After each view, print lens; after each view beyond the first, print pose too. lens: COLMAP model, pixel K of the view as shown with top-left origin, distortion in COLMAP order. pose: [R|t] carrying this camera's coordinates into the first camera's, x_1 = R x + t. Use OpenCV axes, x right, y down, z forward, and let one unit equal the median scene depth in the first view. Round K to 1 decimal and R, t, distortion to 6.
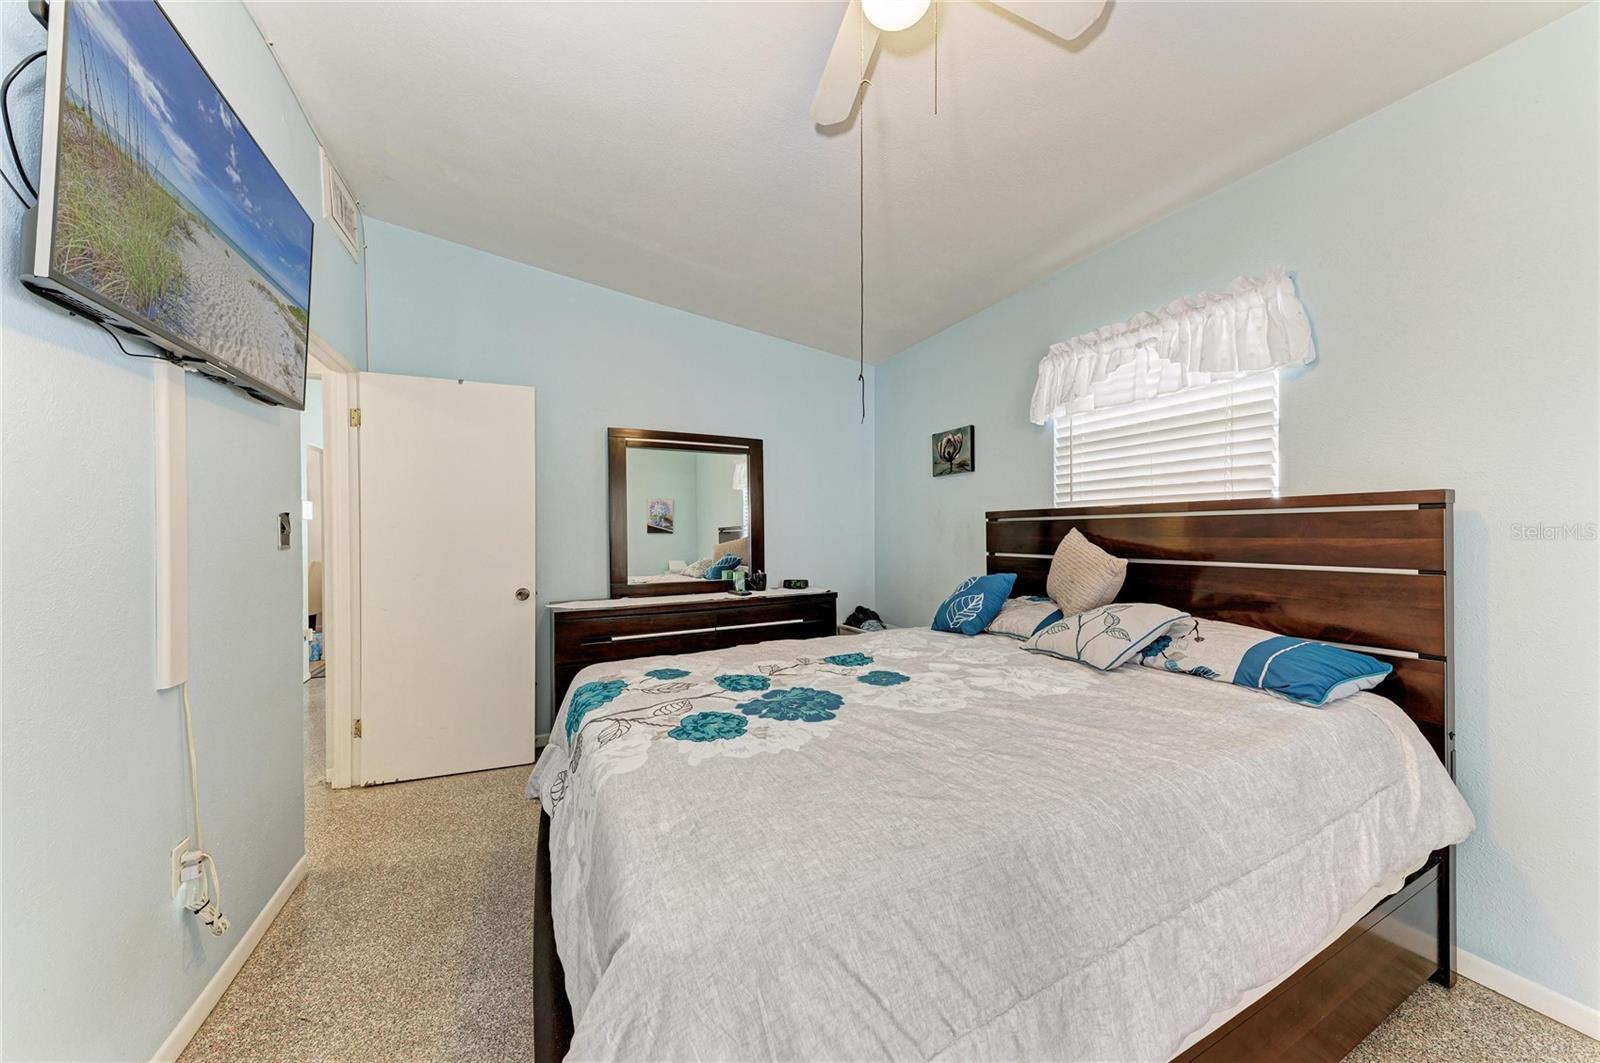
lens RADIAL K [[538.2, 0, 803.4], [0, 538.2, 535.4], [0, 0, 1]] dist [0.026884, -0.007788]
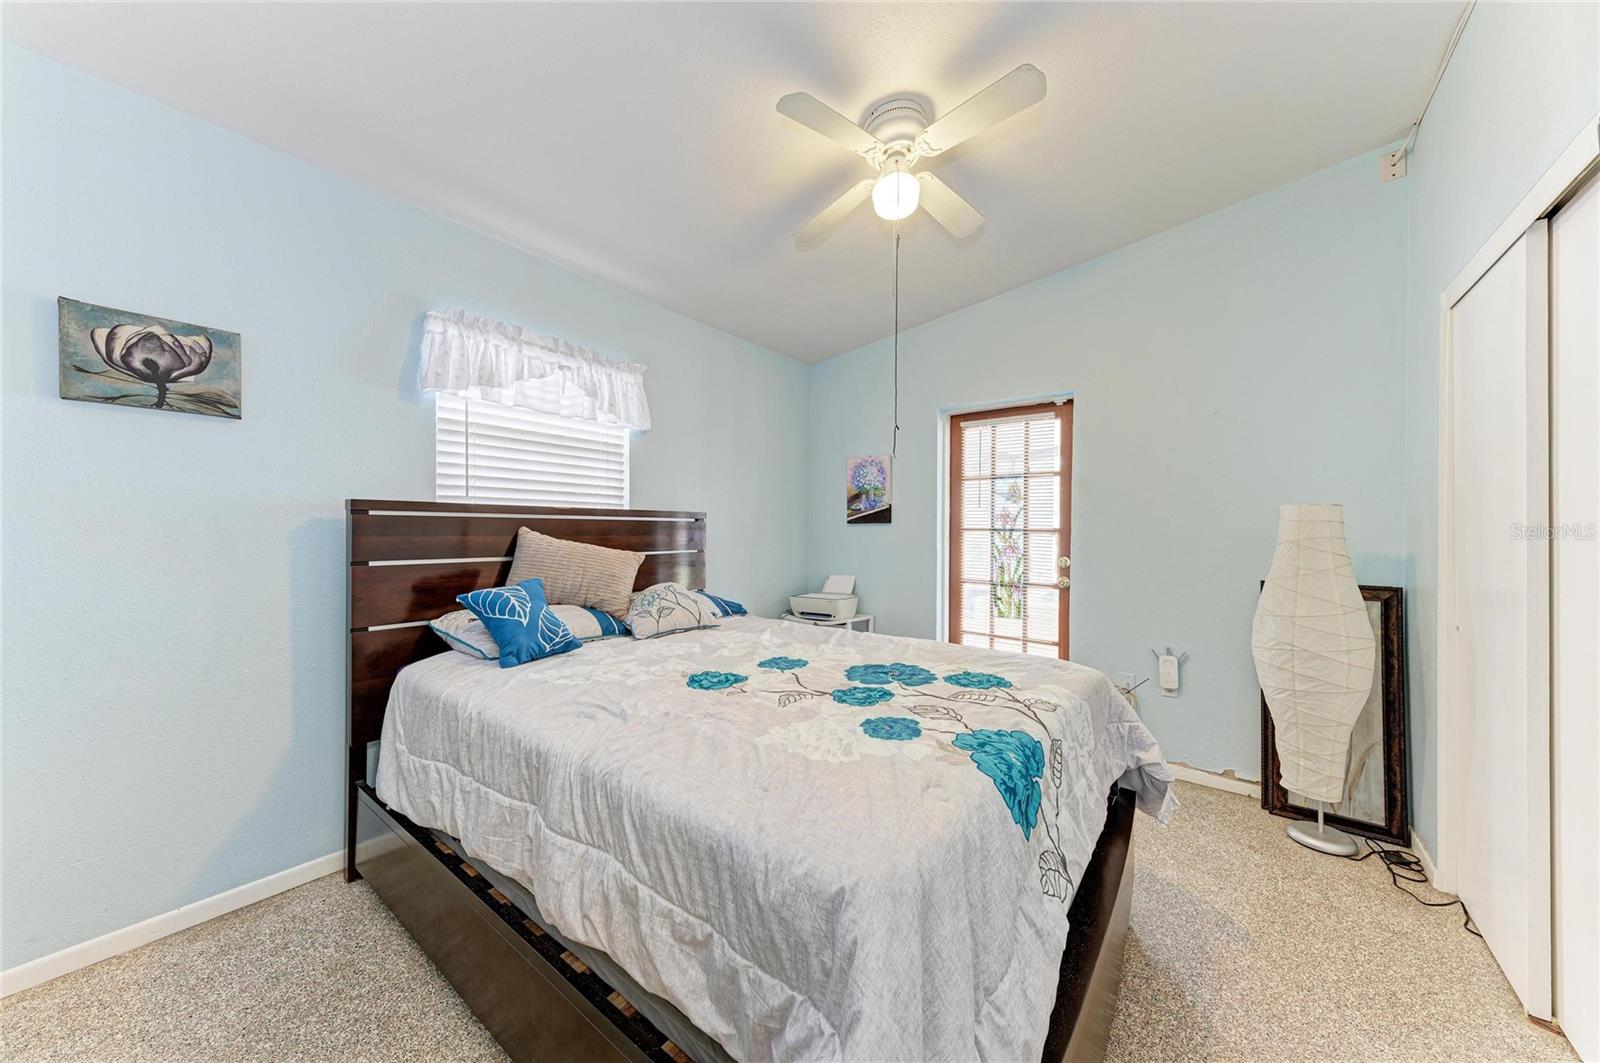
lens RADIAL K [[543.7, 0, 799.8], [0, 543.7, 533.9], [0, 0, 1]] dist [0.011139, -0.000034]
pose [[-0.443066, -0.000643, 0.896489, -0.896155], [0.006359, 0.999972, 0.003861, -0.003367], [-0.896466, 0.007412, -0.443050, 1.518656]]
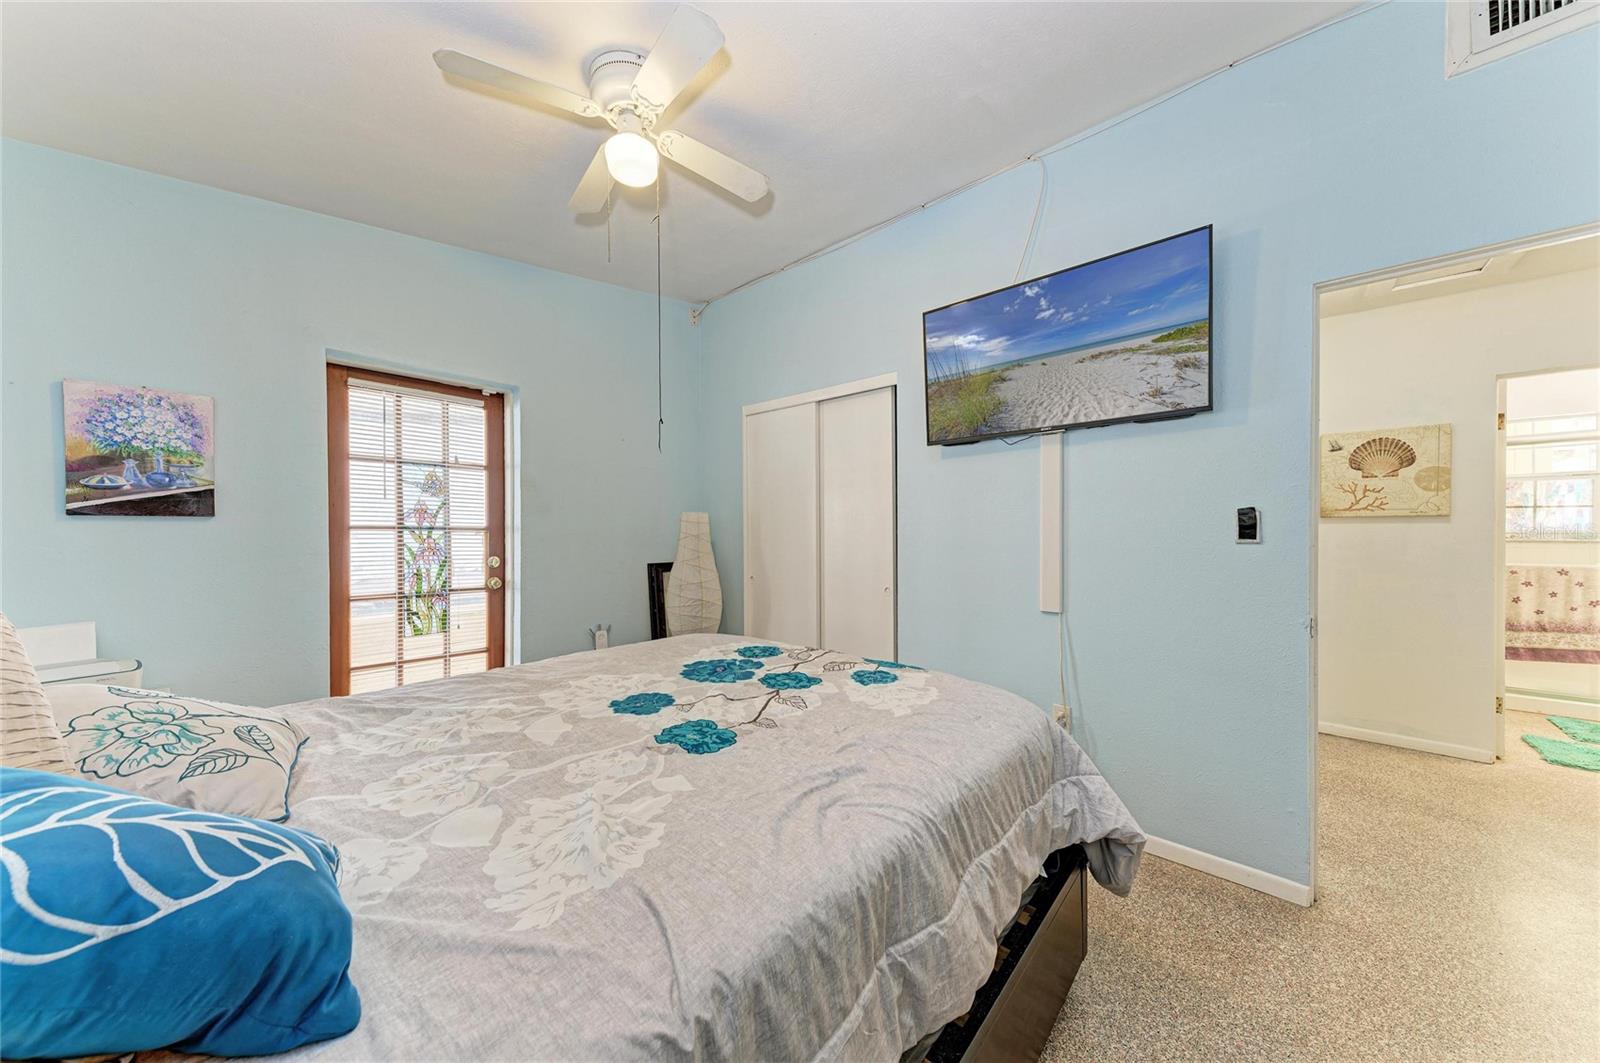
lens RADIAL K [[543.0, 0, 806.3], [0, 543.0, 532.2], [0, 0, 1]] dist [0.012023, -0.000010]
pose [[-0.919991, 0.008377, -0.391849, 0.253363], [0.002460, 0.999875, 0.015600, -0.017318], [0.391931, 0.013388, -0.919897, 1.958939]]
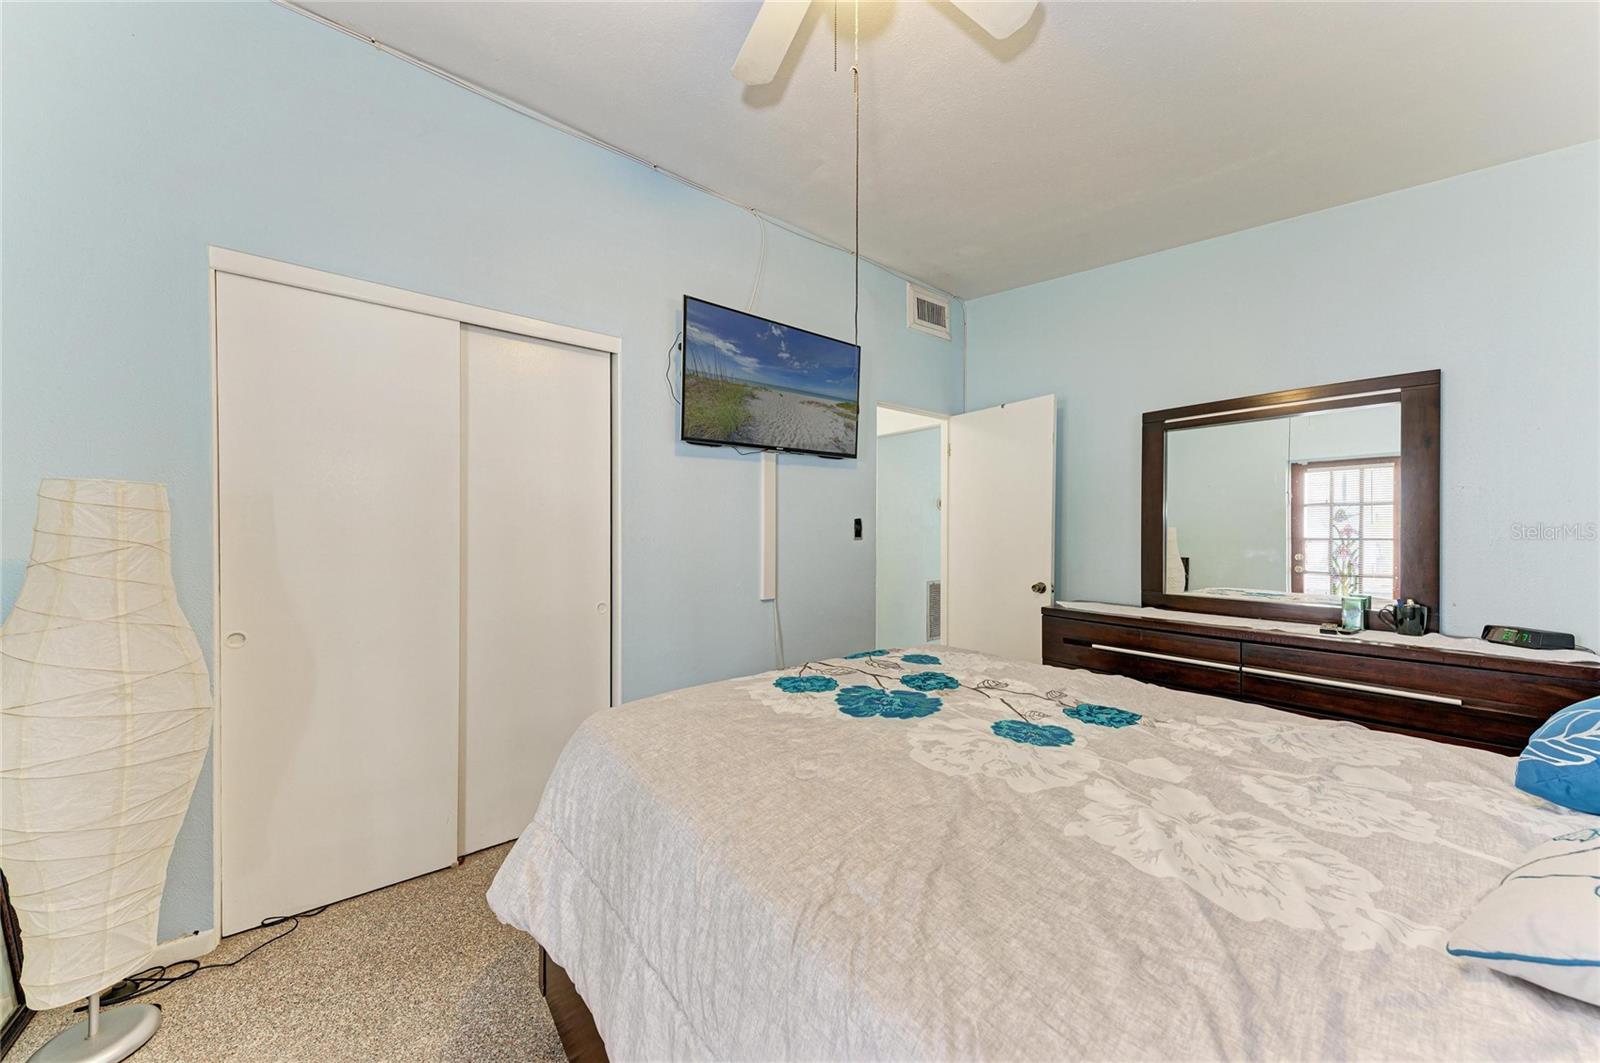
lens RADIAL K [[538.2, 0, 803.4], [0, 538.2, 535.4], [0, 0, 1]] dist [0.026884, -0.007788]
pose [[0.217541, 0.014333, -0.975946, 0.826412], [-0.011169, 0.999863, 0.012195, -0.009047], [0.975987, 0.008248, 0.217671, 0.556274]]
